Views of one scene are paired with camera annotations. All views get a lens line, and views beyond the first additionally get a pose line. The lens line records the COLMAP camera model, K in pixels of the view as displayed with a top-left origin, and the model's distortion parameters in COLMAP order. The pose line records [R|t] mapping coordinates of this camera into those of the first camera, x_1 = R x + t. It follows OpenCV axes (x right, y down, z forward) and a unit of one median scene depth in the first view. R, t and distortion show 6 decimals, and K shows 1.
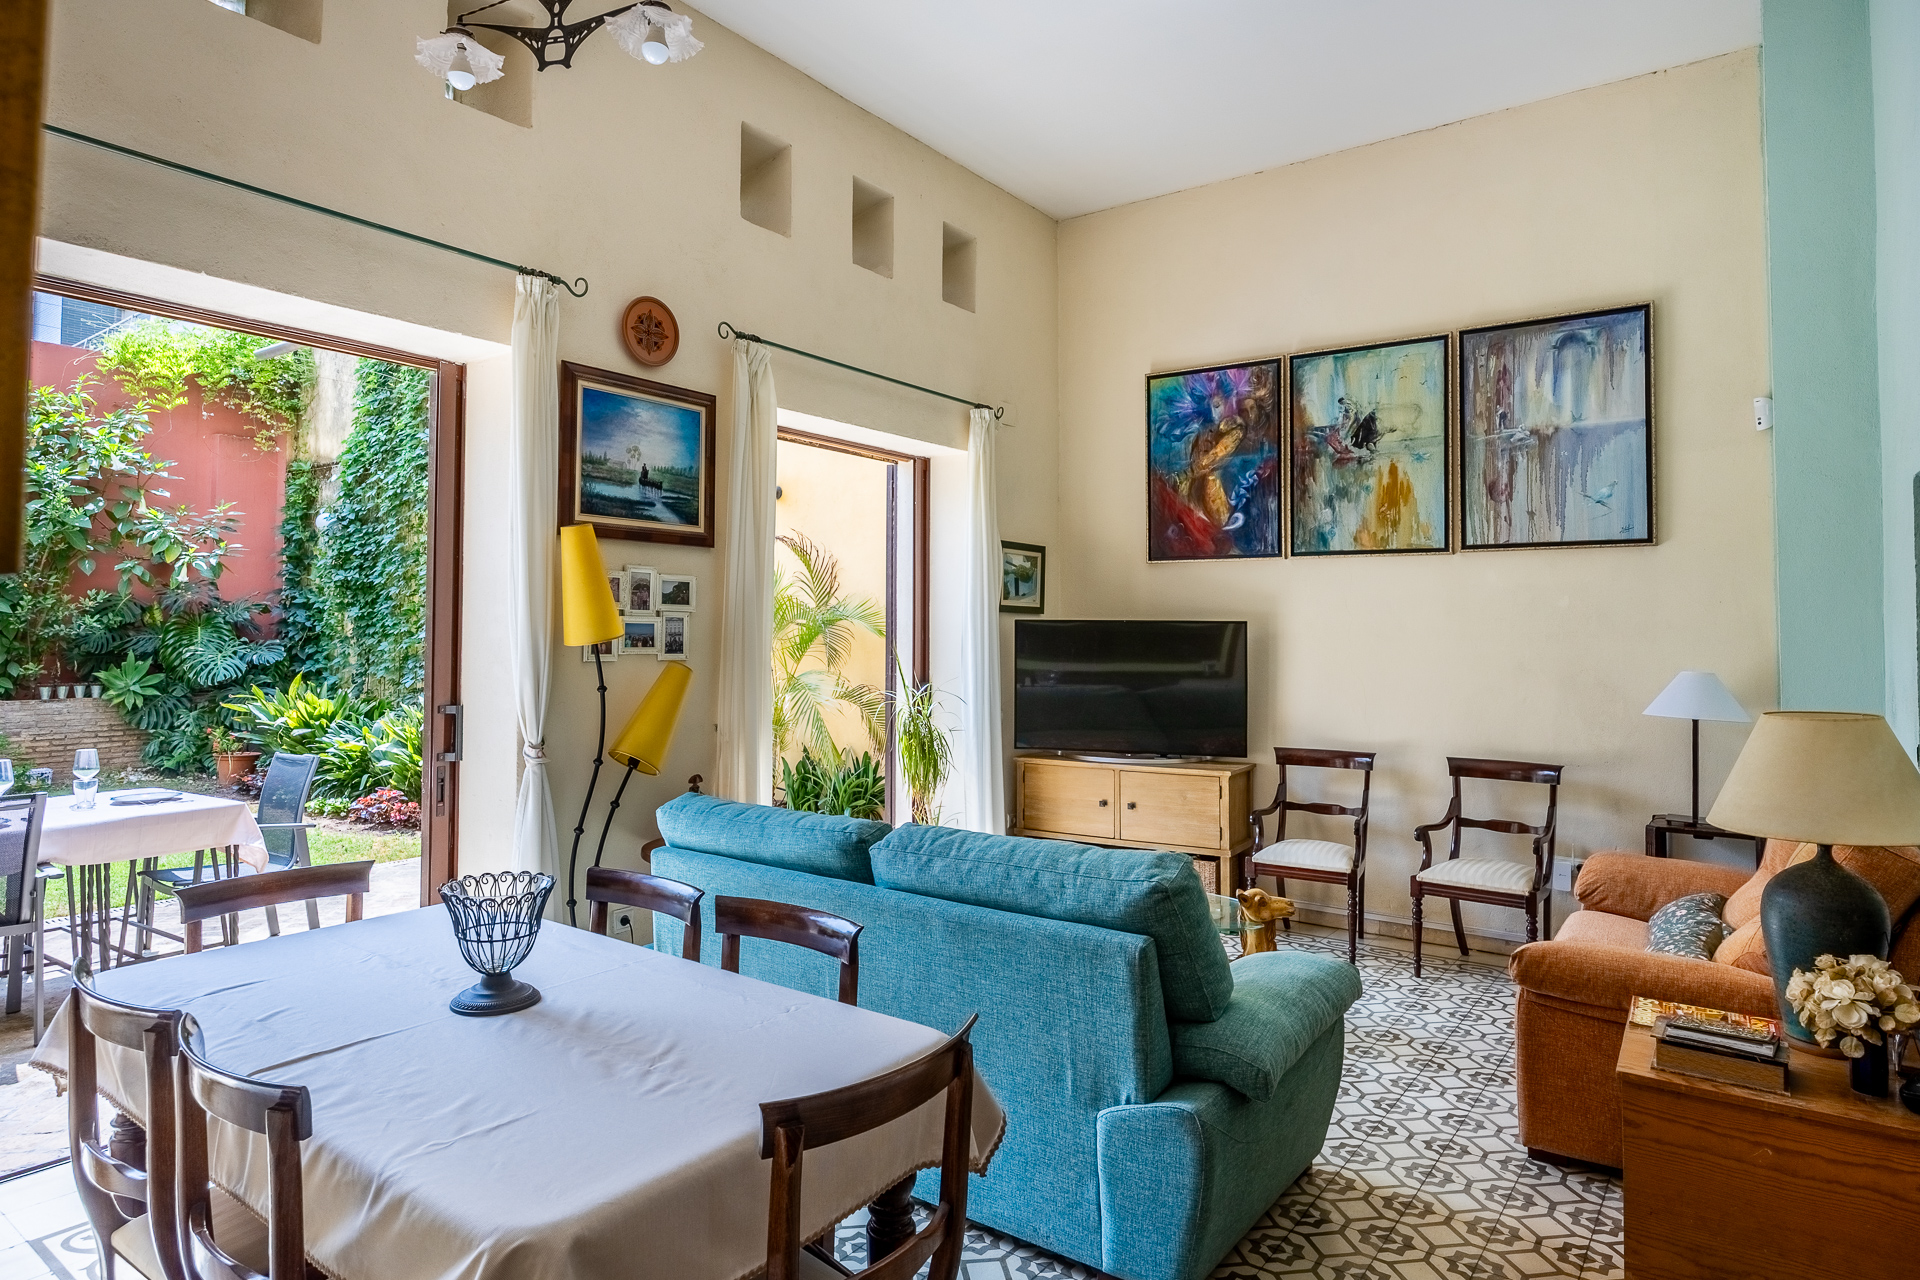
lens RADIAL K [[1120.3, 0, 957.6], [0, 1120.3, 632.9], [0, 0, 1]] dist [0.001854, -0.006749]
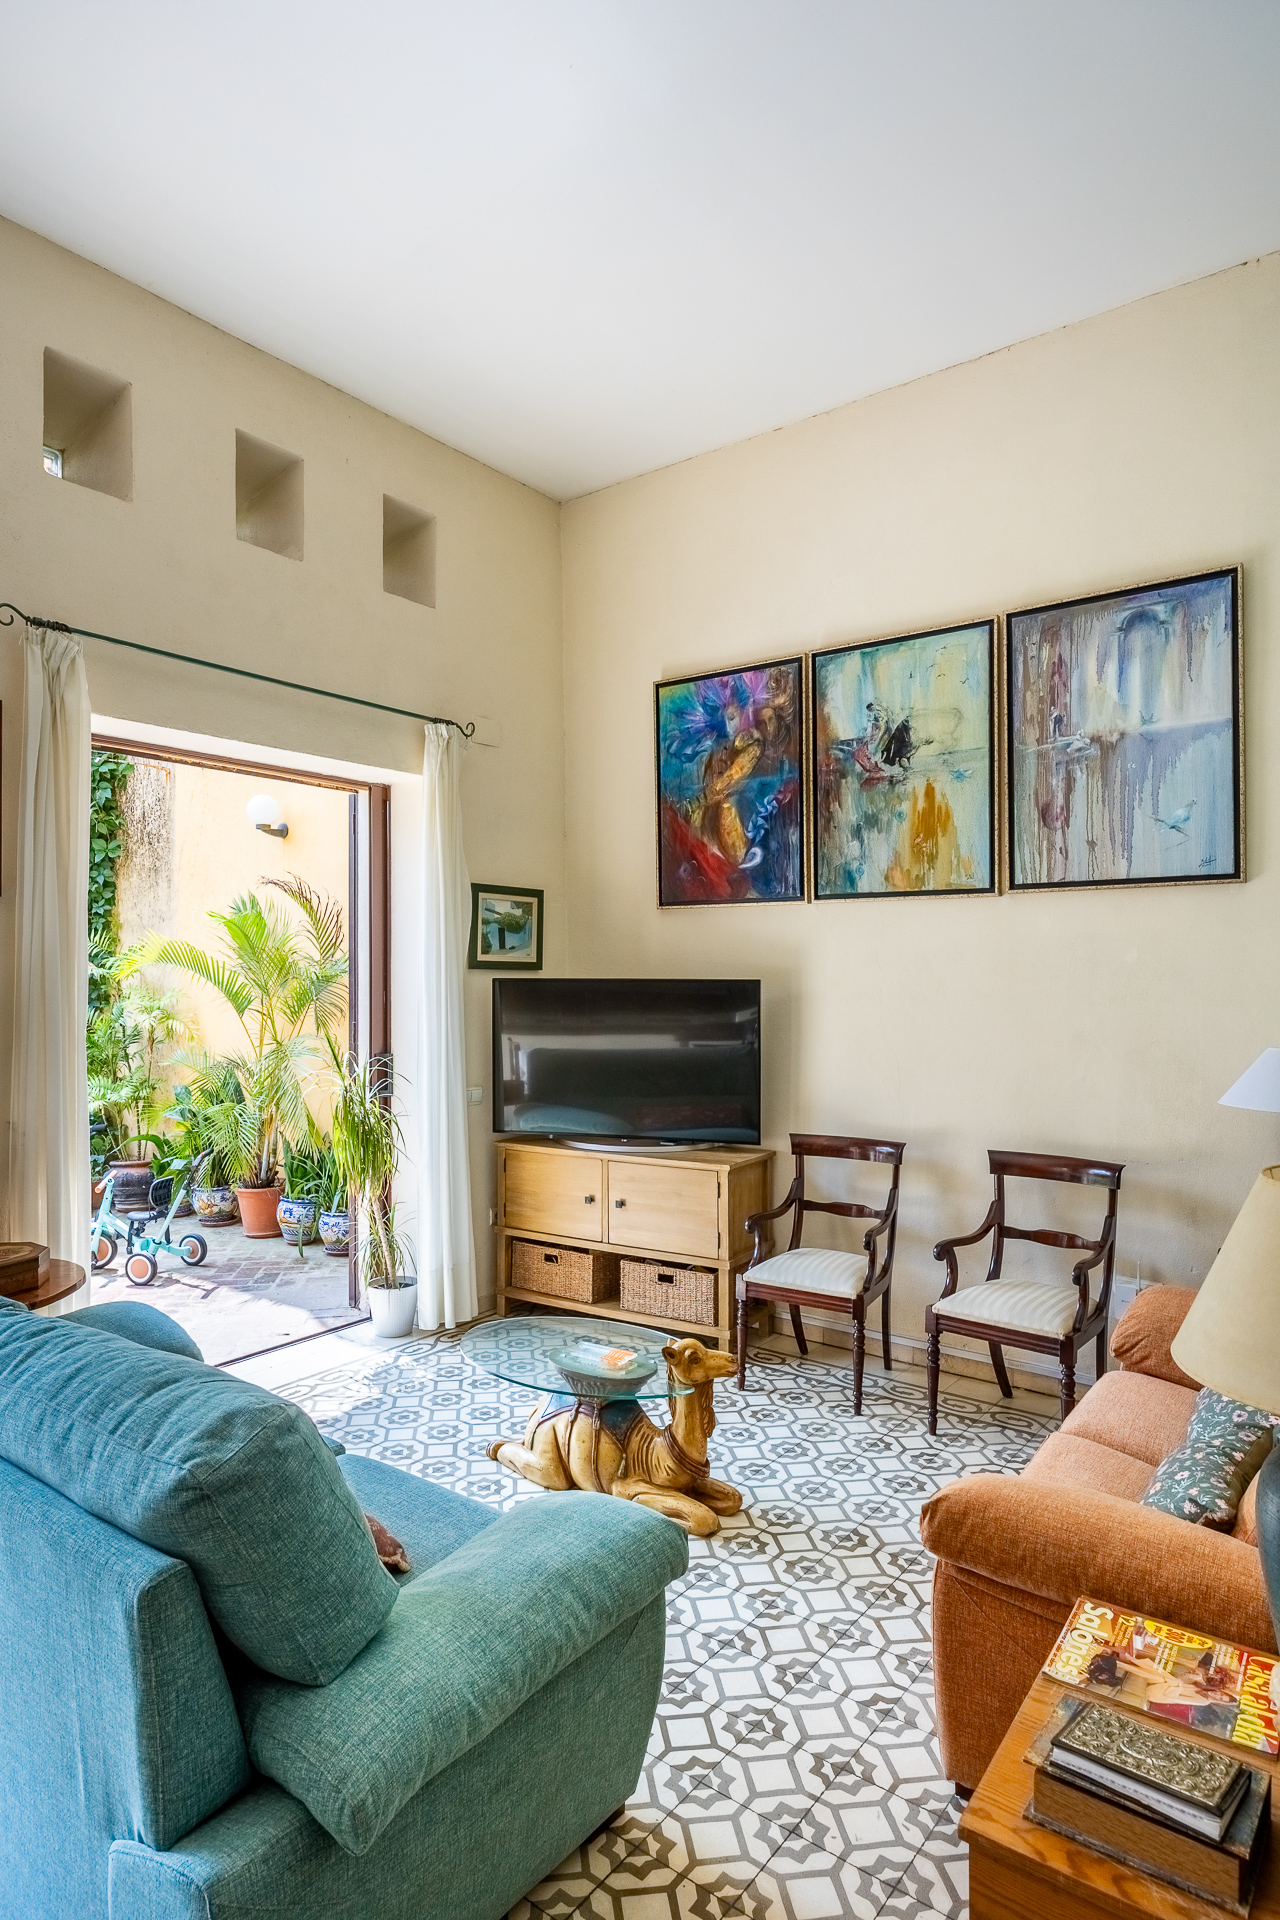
lens RADIAL K [[1120.3, 0, 607.4], [0, 1120.3, 1002.5], [0, 0, 1]] dist [0.001854, -0.006749]
pose [[0.999546, -0.006338, -0.029458, 0.187643], [0.007064, 0.999672, 0.024605, -0.015873], [0.029292, -0.024802, 0.999263, 0.192764]]
